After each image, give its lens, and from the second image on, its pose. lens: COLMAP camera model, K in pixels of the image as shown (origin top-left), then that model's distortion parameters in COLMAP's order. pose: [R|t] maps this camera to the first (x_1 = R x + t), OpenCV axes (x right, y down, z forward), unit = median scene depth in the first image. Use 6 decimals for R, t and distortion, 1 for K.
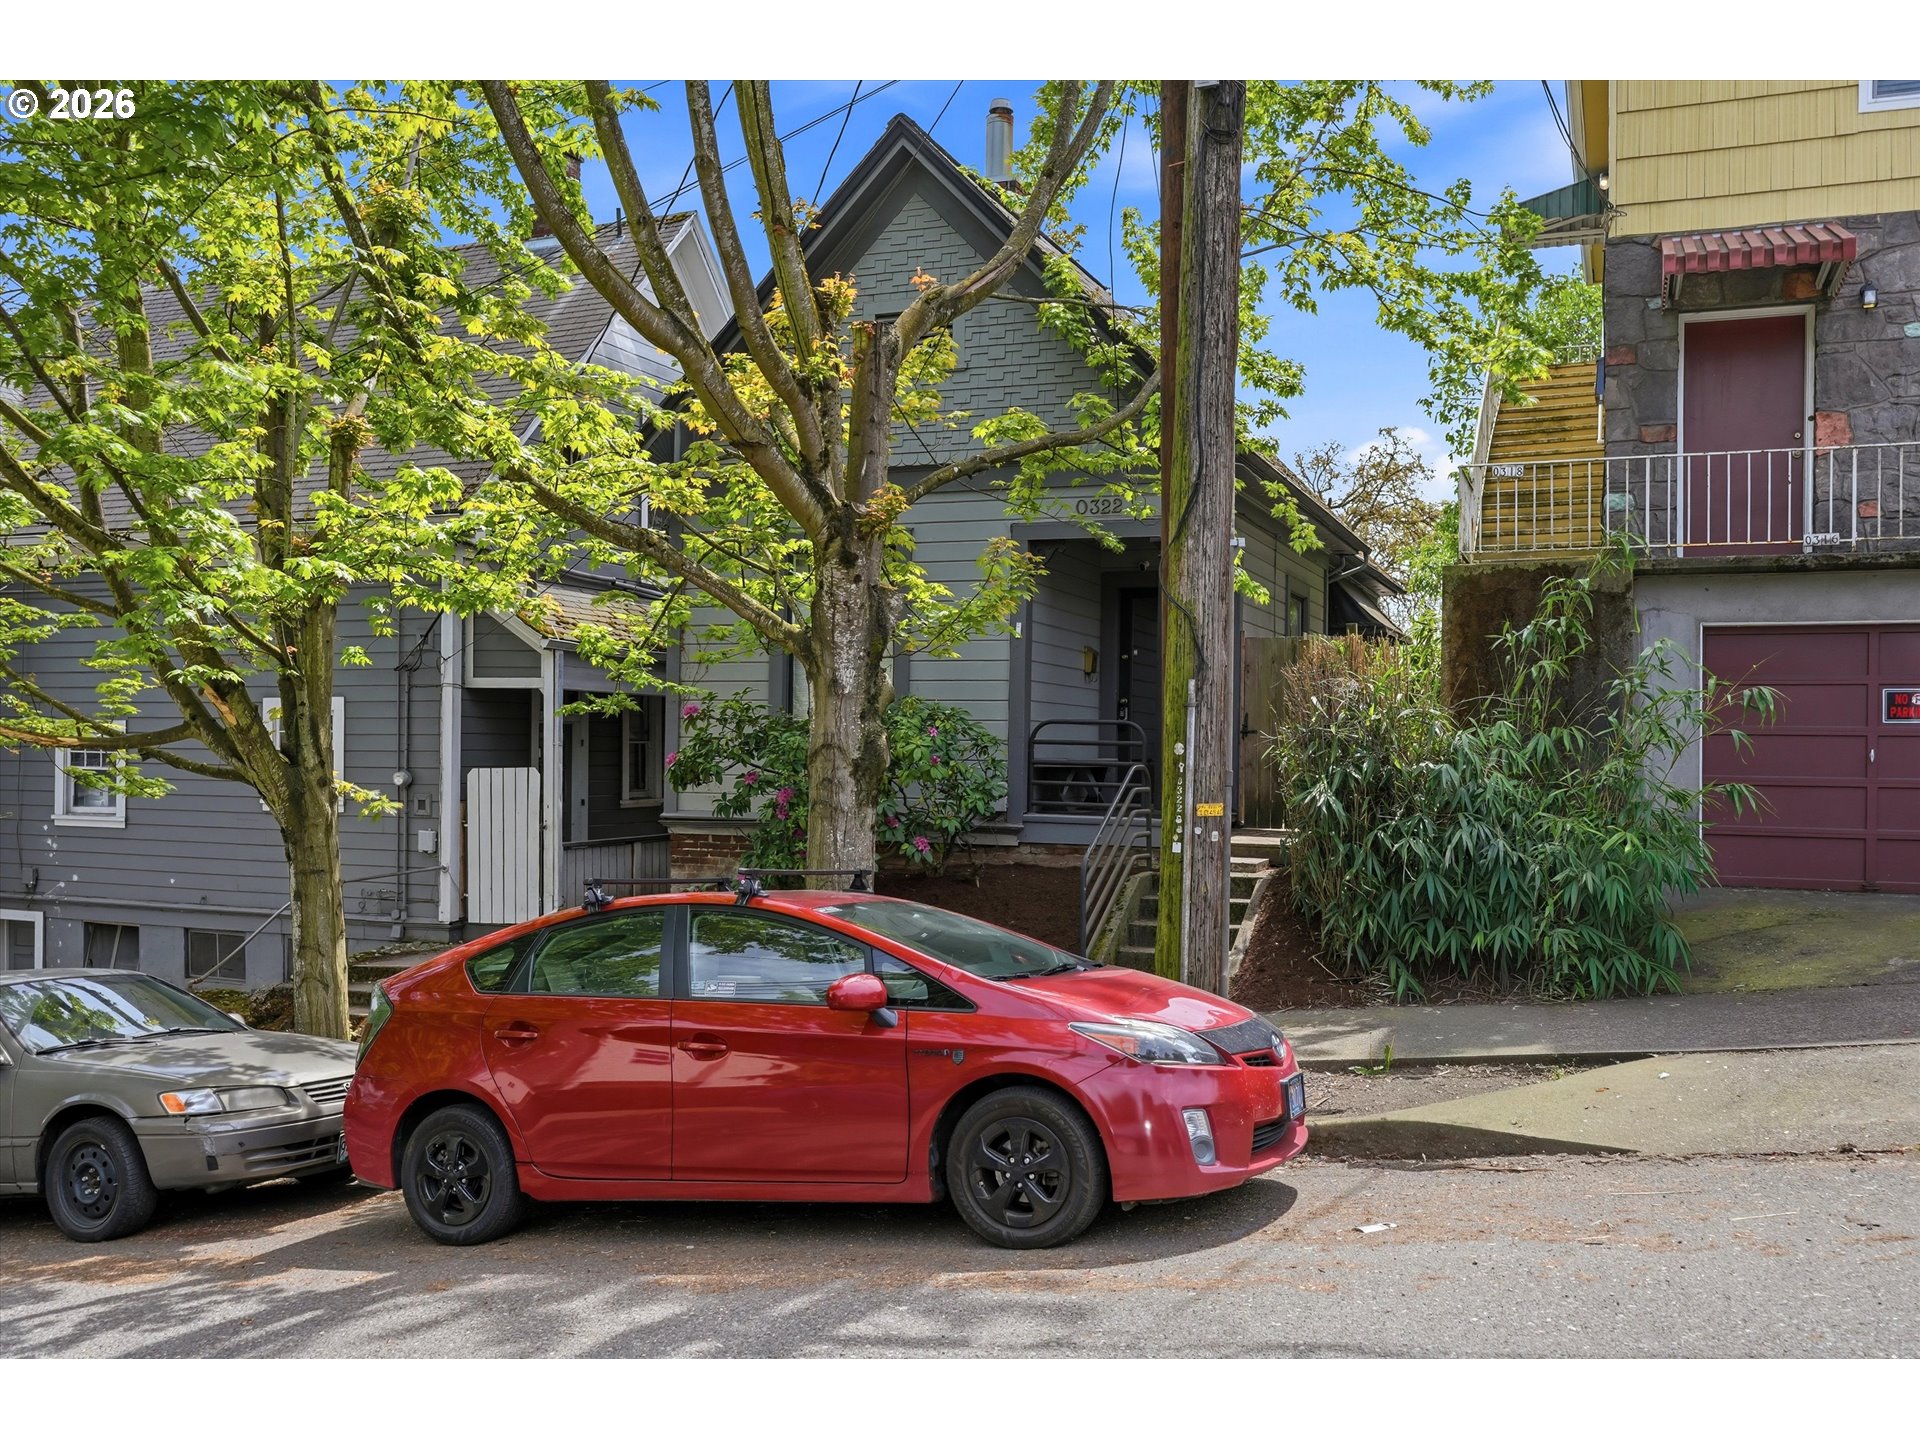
lens RADIAL K [[1672.8, 0, 960.0], [0, 1672.8, 720.0], [0, 0, 1]] dist [-0.016176, -0.011705]
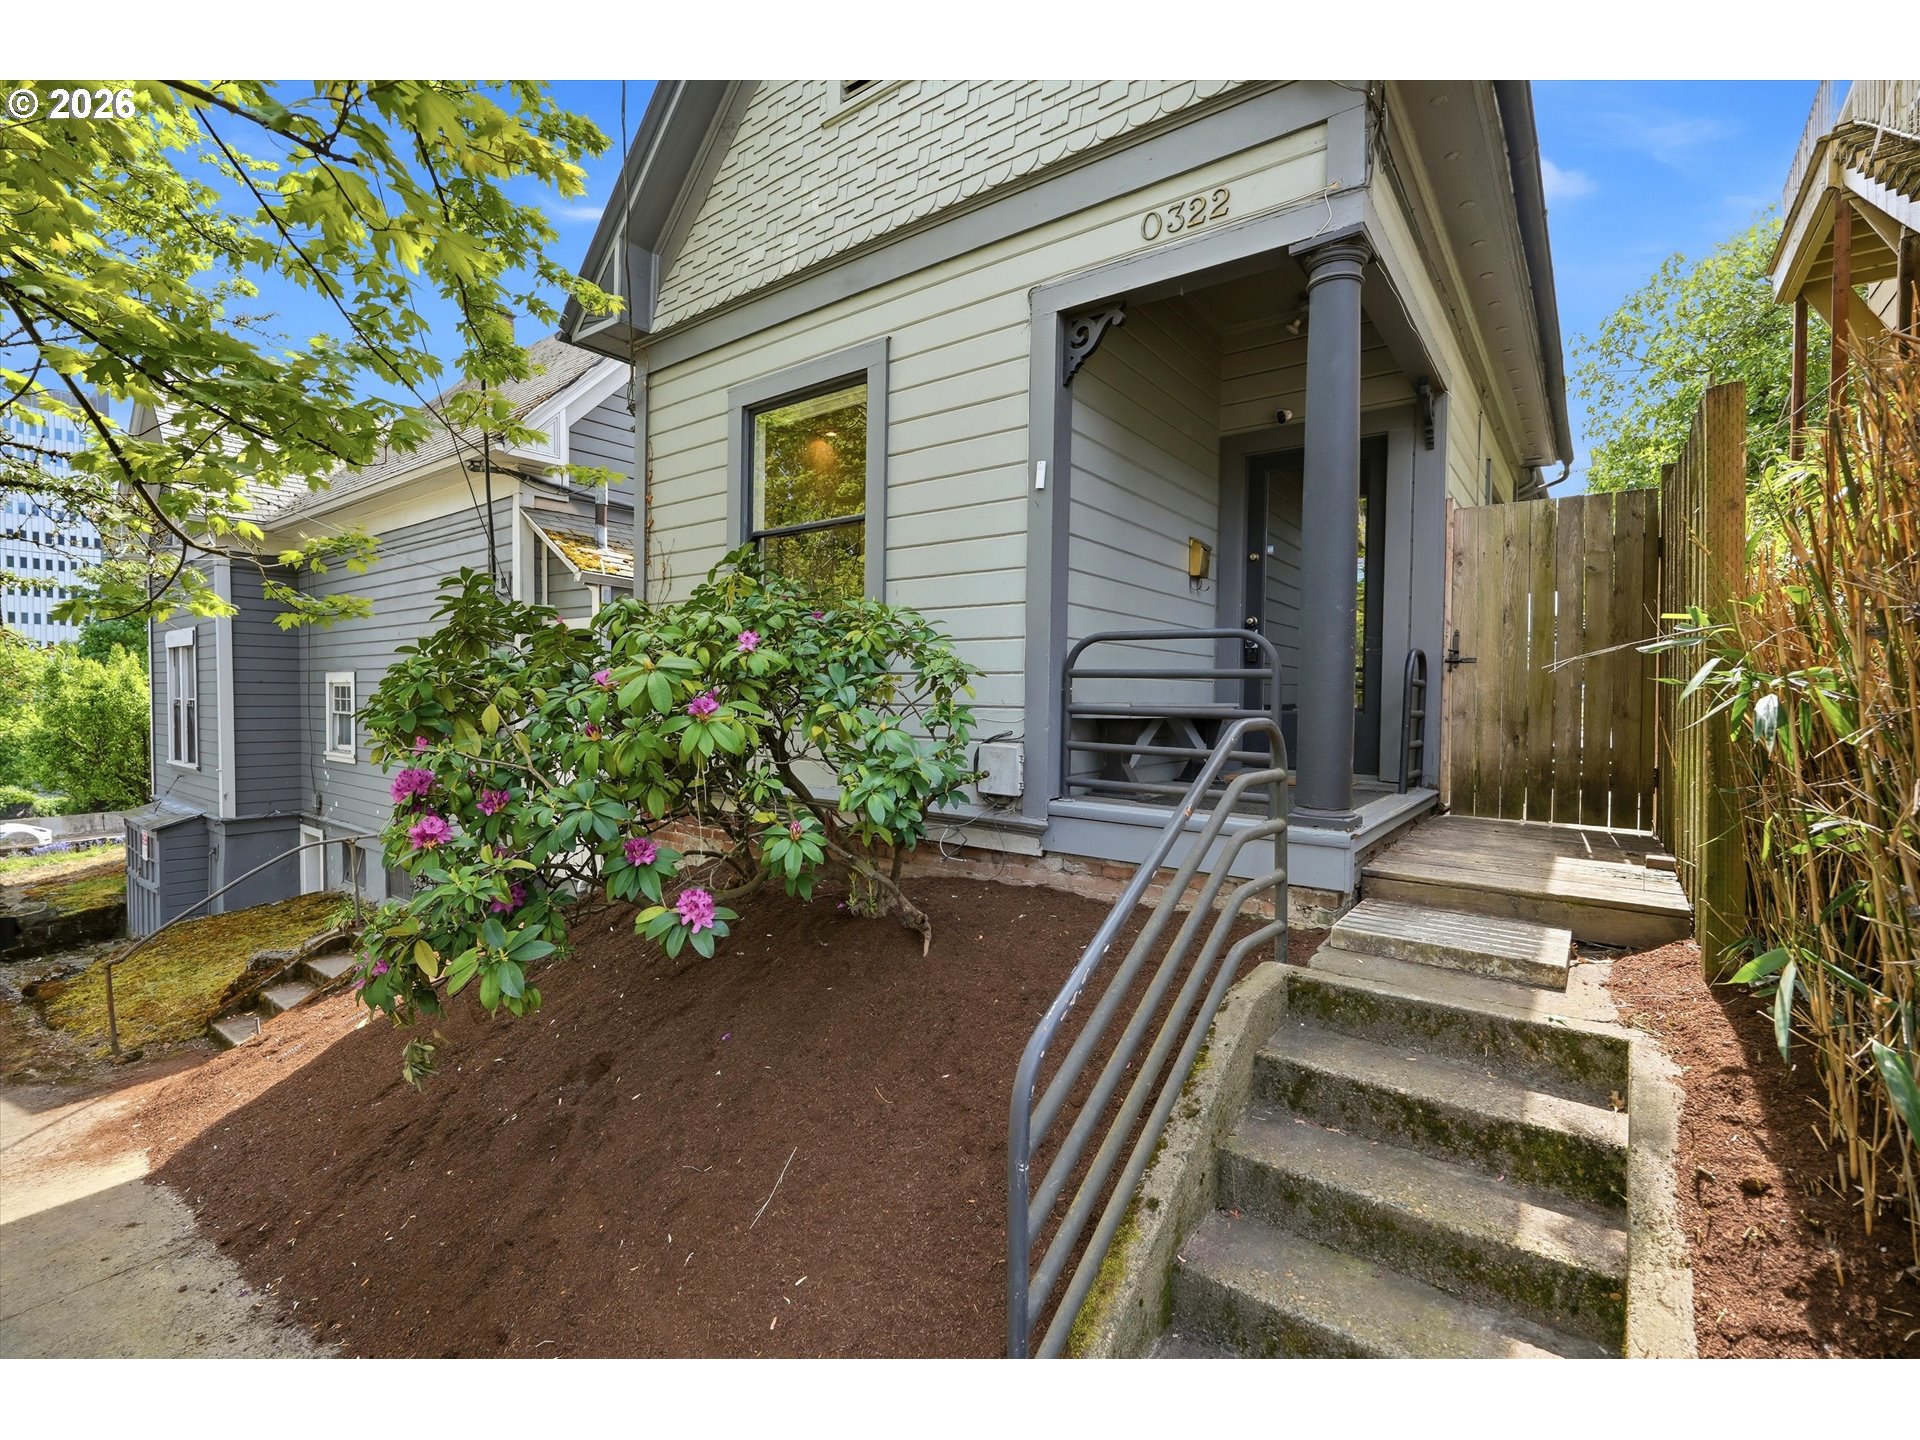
lens RADIAL K [[857.9, 0, 964.4], [0, 857.9, 707.8], [0, 0, 1]] dist [-0.003749, -0.000008]
pose [[0.965560, -0.000037, -0.260180, 0.083101], [0.007145, 0.999627, 0.026374, 0.016488], [0.260082, -0.027324, 0.965200, 0.694559]]
